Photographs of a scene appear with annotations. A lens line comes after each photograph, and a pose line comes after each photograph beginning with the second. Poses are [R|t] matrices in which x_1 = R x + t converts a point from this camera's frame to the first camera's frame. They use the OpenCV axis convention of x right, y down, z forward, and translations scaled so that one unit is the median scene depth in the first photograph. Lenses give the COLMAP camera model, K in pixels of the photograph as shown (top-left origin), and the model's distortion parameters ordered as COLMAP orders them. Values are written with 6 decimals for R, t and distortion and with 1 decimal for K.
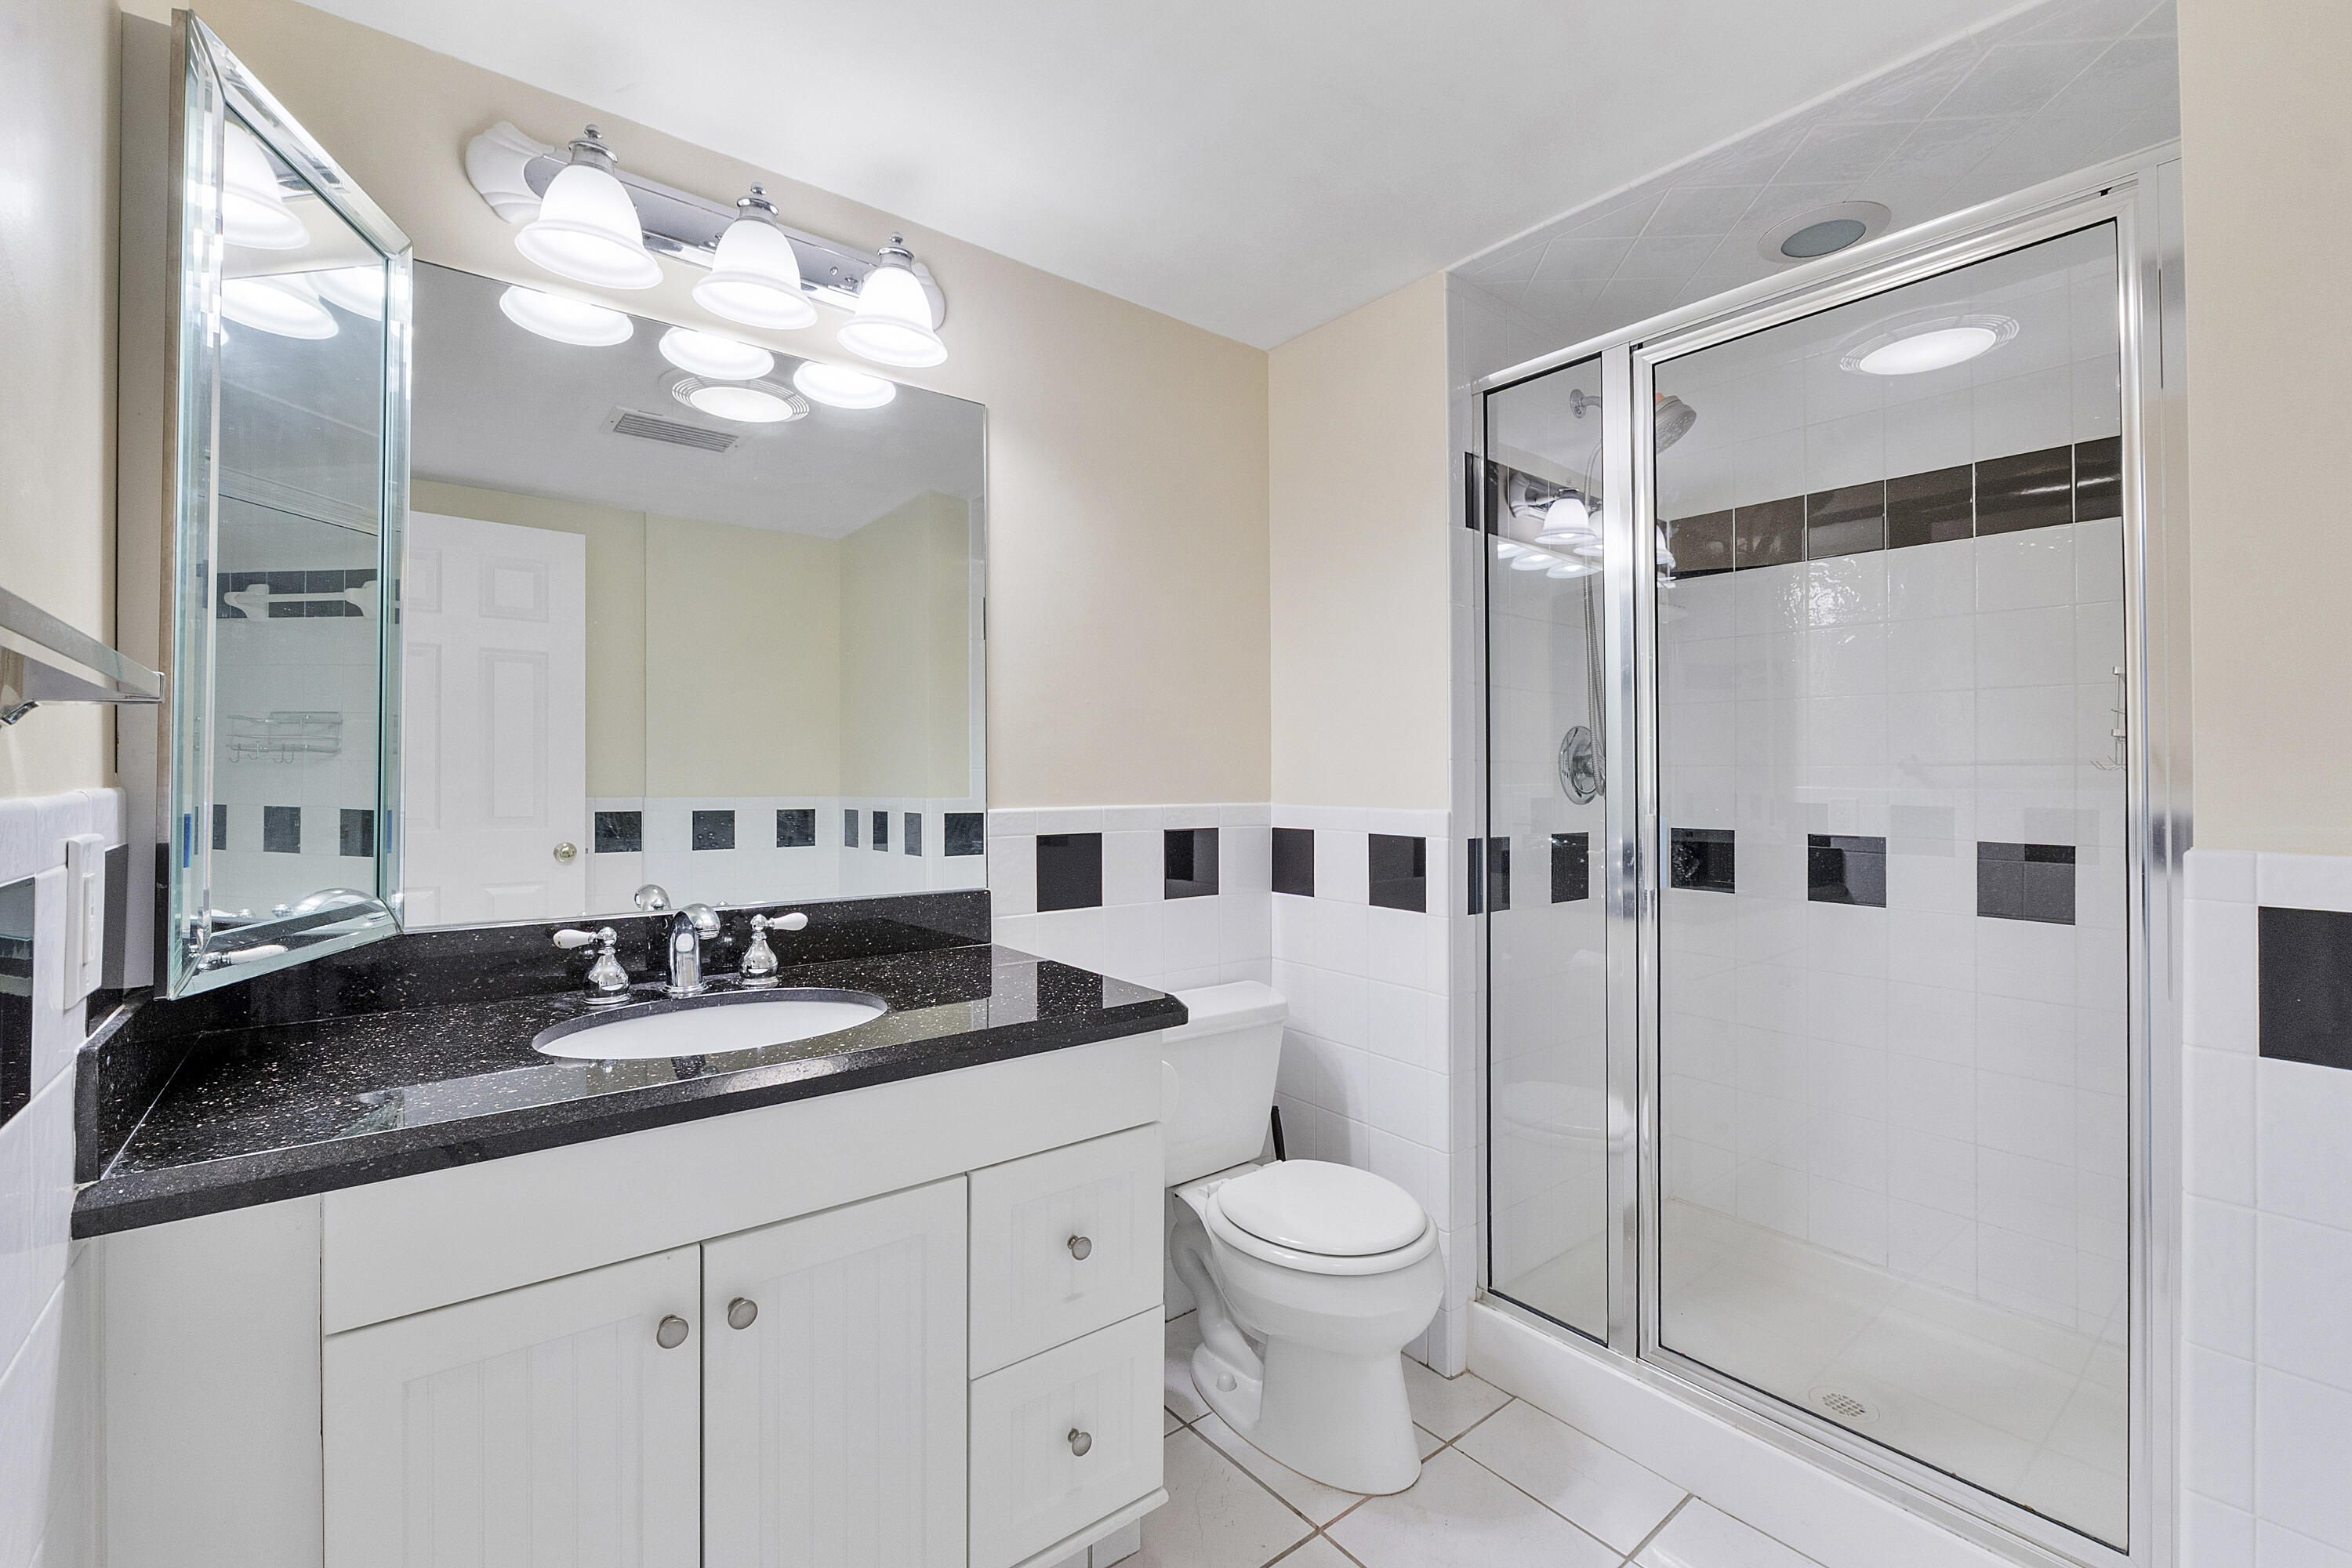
lens RADIAL K [[997.8, 0, 1185.1], [0, 997.8, 785.9], [0, 0, 1]] dist [-0.002495, 0.000008]
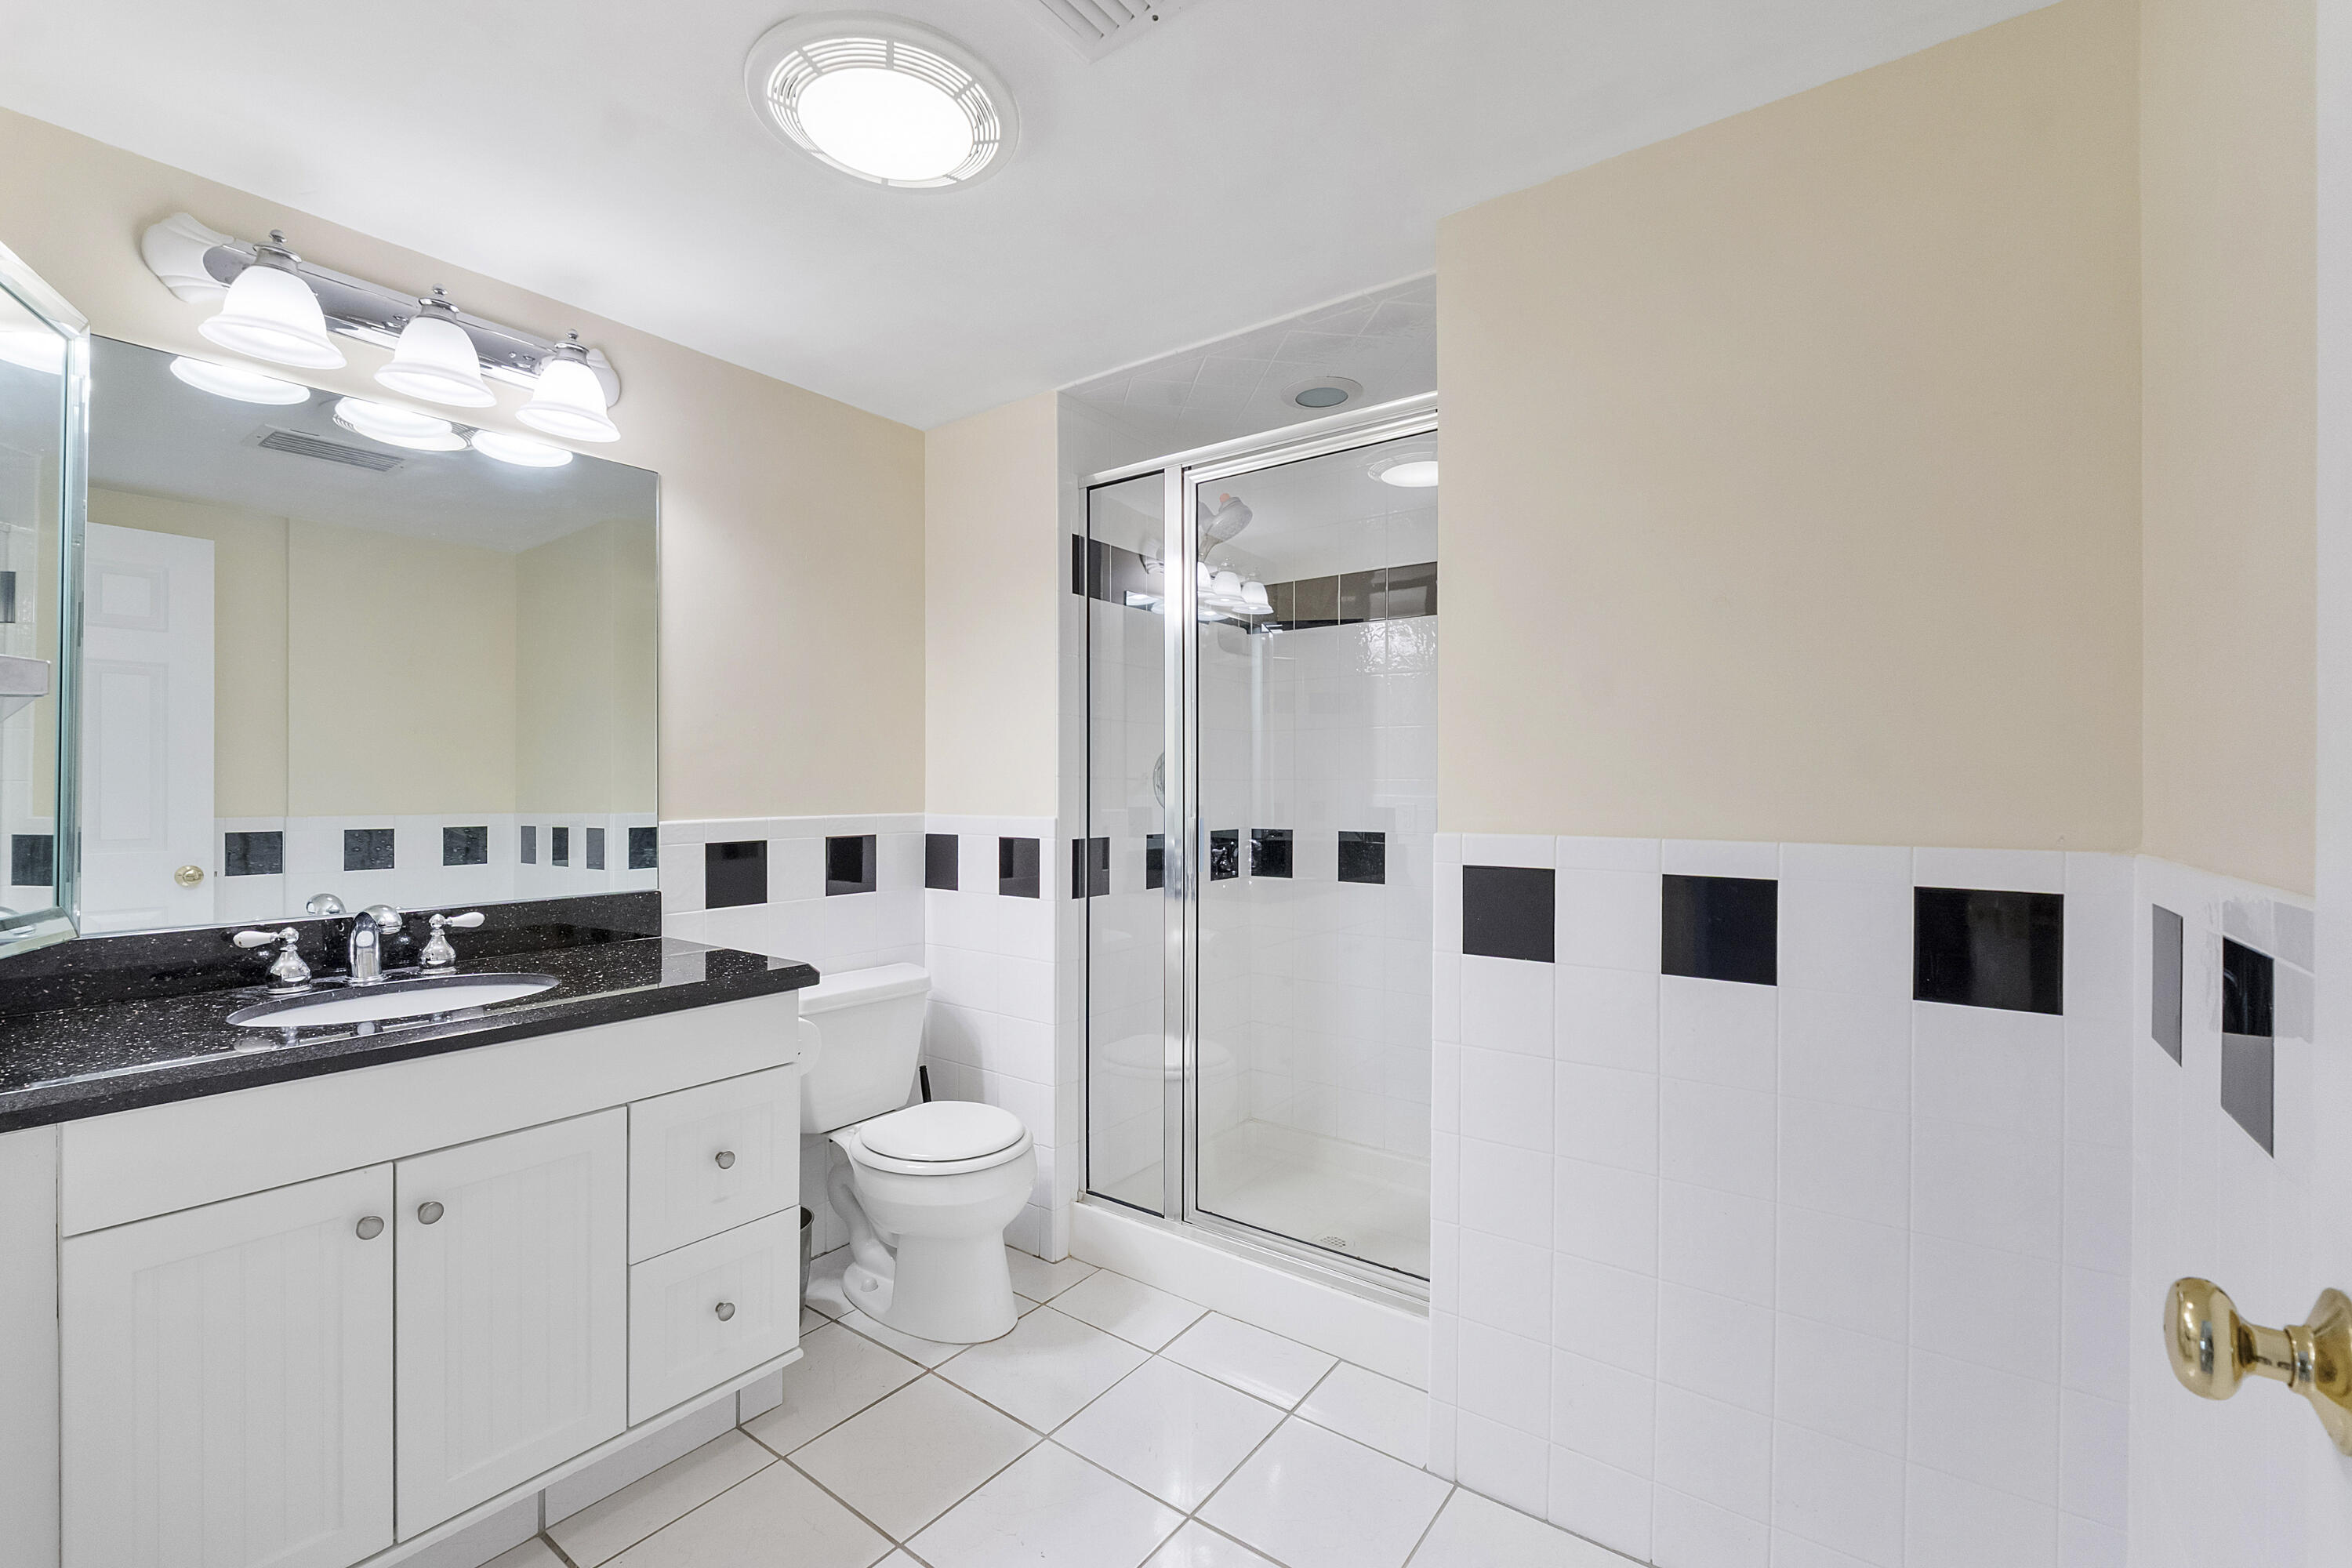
lens RADIAL K [[999.0, 0, 1167.7], [0, 999.0, 776.1], [0, 0, 1]] dist [-0.005322, -0.000560]
pose [[0.969737, -0.004674, 0.244107, 0.104837], [0.009806, 0.999756, -0.019815, -0.000556], [-0.243954, 0.021609, 0.969546, -0.305041]]
